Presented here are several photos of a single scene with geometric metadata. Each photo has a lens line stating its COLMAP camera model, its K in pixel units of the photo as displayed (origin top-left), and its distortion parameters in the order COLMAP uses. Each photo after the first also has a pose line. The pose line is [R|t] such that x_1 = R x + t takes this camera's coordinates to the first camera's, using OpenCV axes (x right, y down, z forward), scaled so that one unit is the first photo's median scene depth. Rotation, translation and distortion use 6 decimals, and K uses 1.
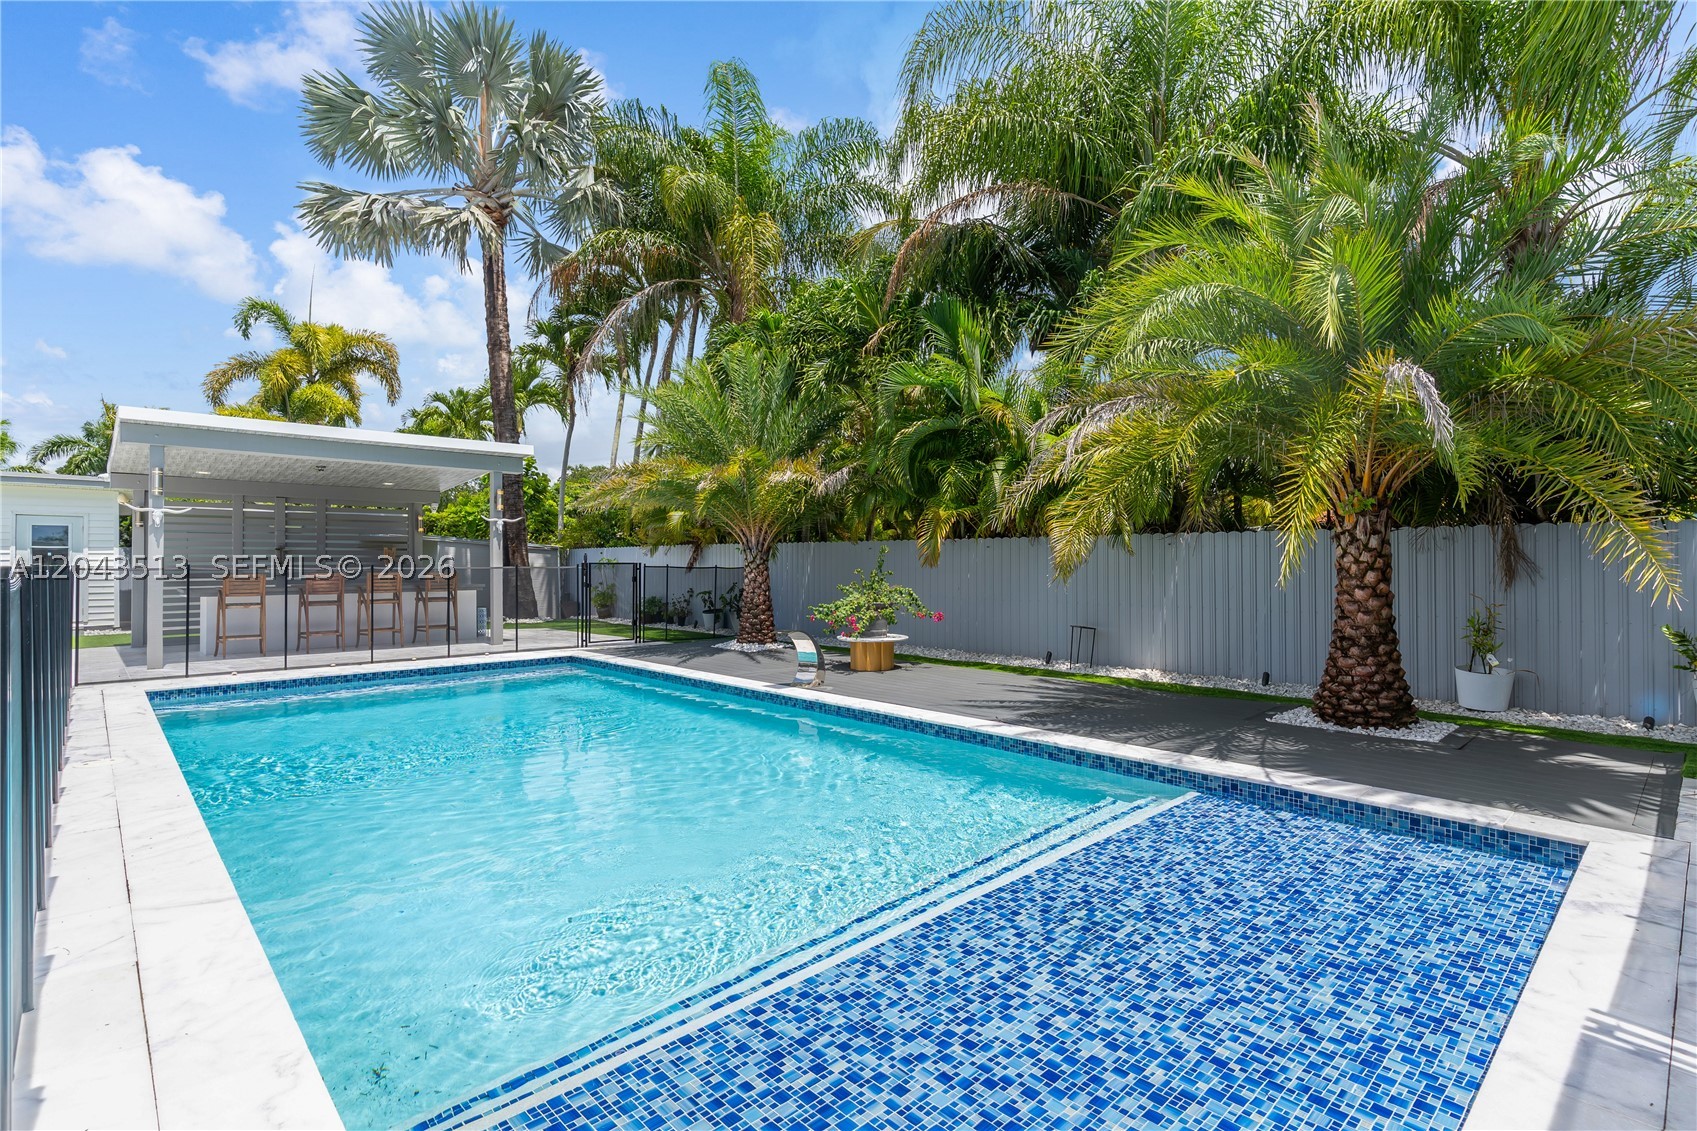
lens RADIAL K [[812.3, 0, 847.1], [0, 812.3, 580.0], [0, 0, 1]] dist [0.021808, -0.003867]
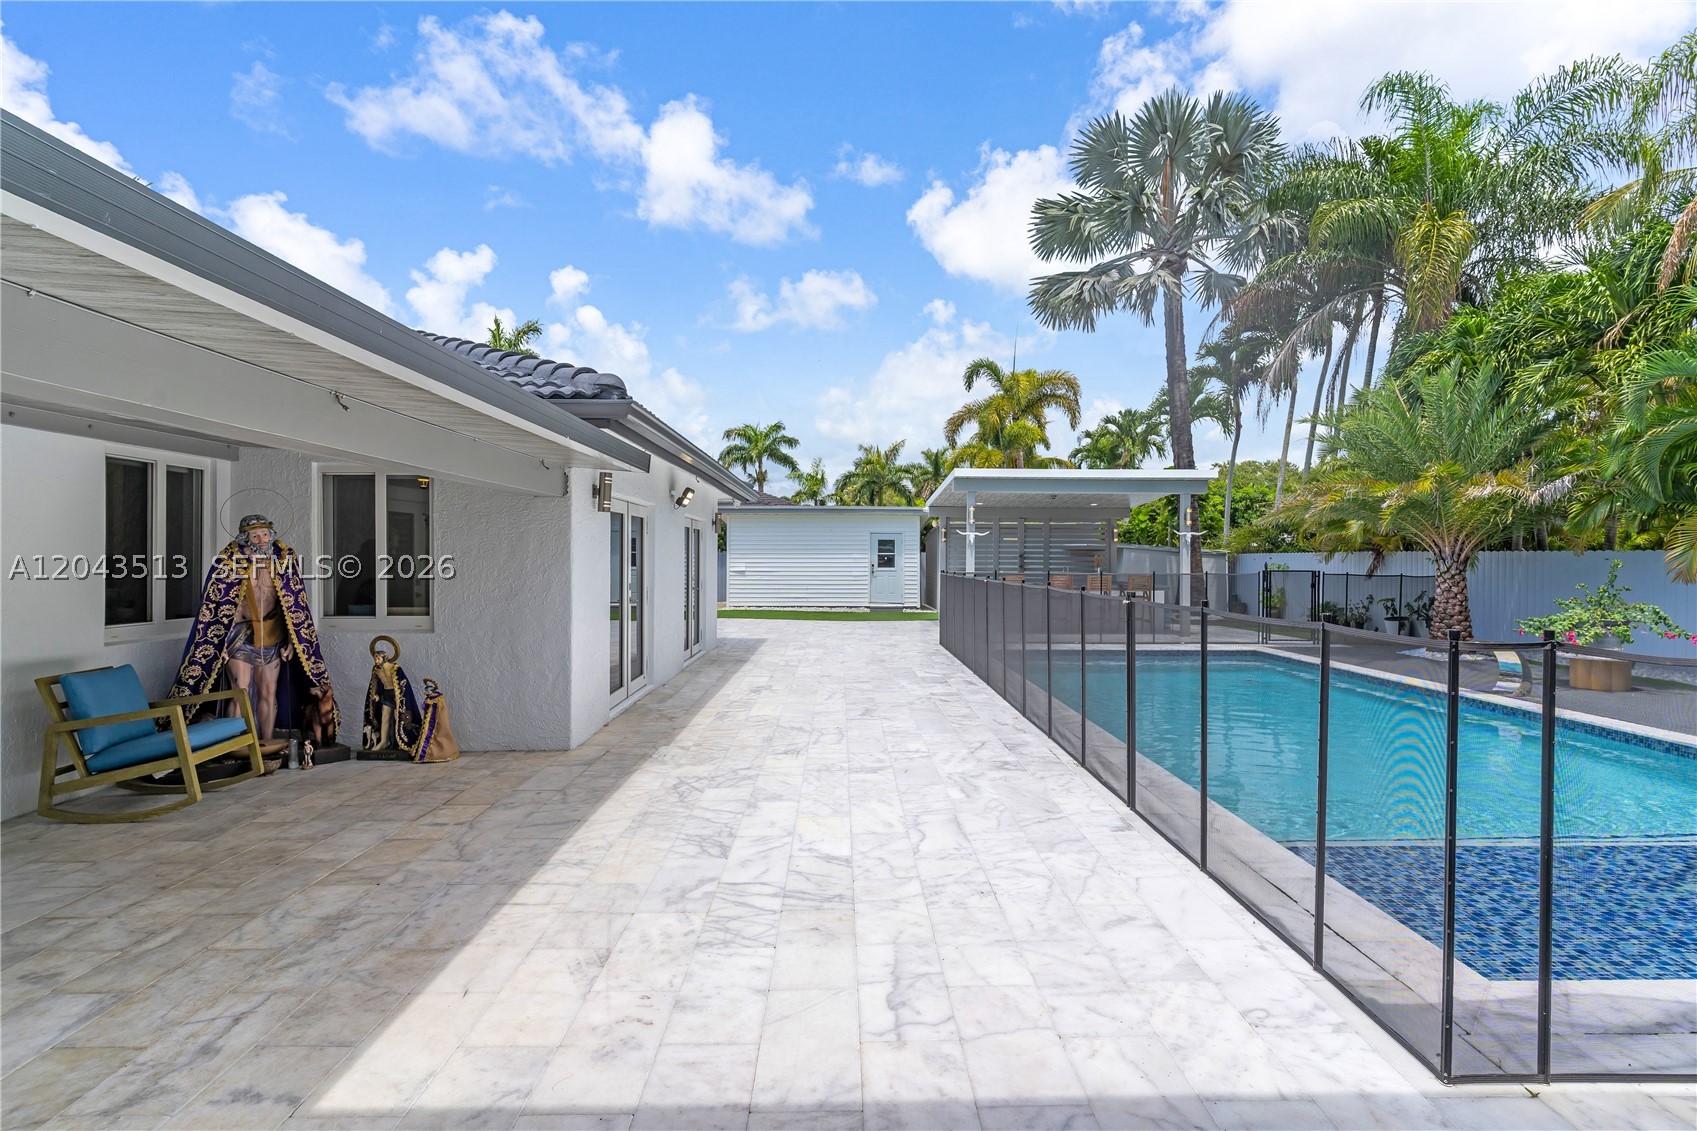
lens RADIAL K [[812.3, 0, 843.8], [0, 812.3, 567.7], [0, 0, 1]] dist [0.021808, -0.003867]
pose [[0.734158, 0.007902, -0.678933, 0.023470], [-0.010575, 0.999944, 0.000203, -0.016346], [0.678896, 0.007030, 0.734201, -0.223950]]
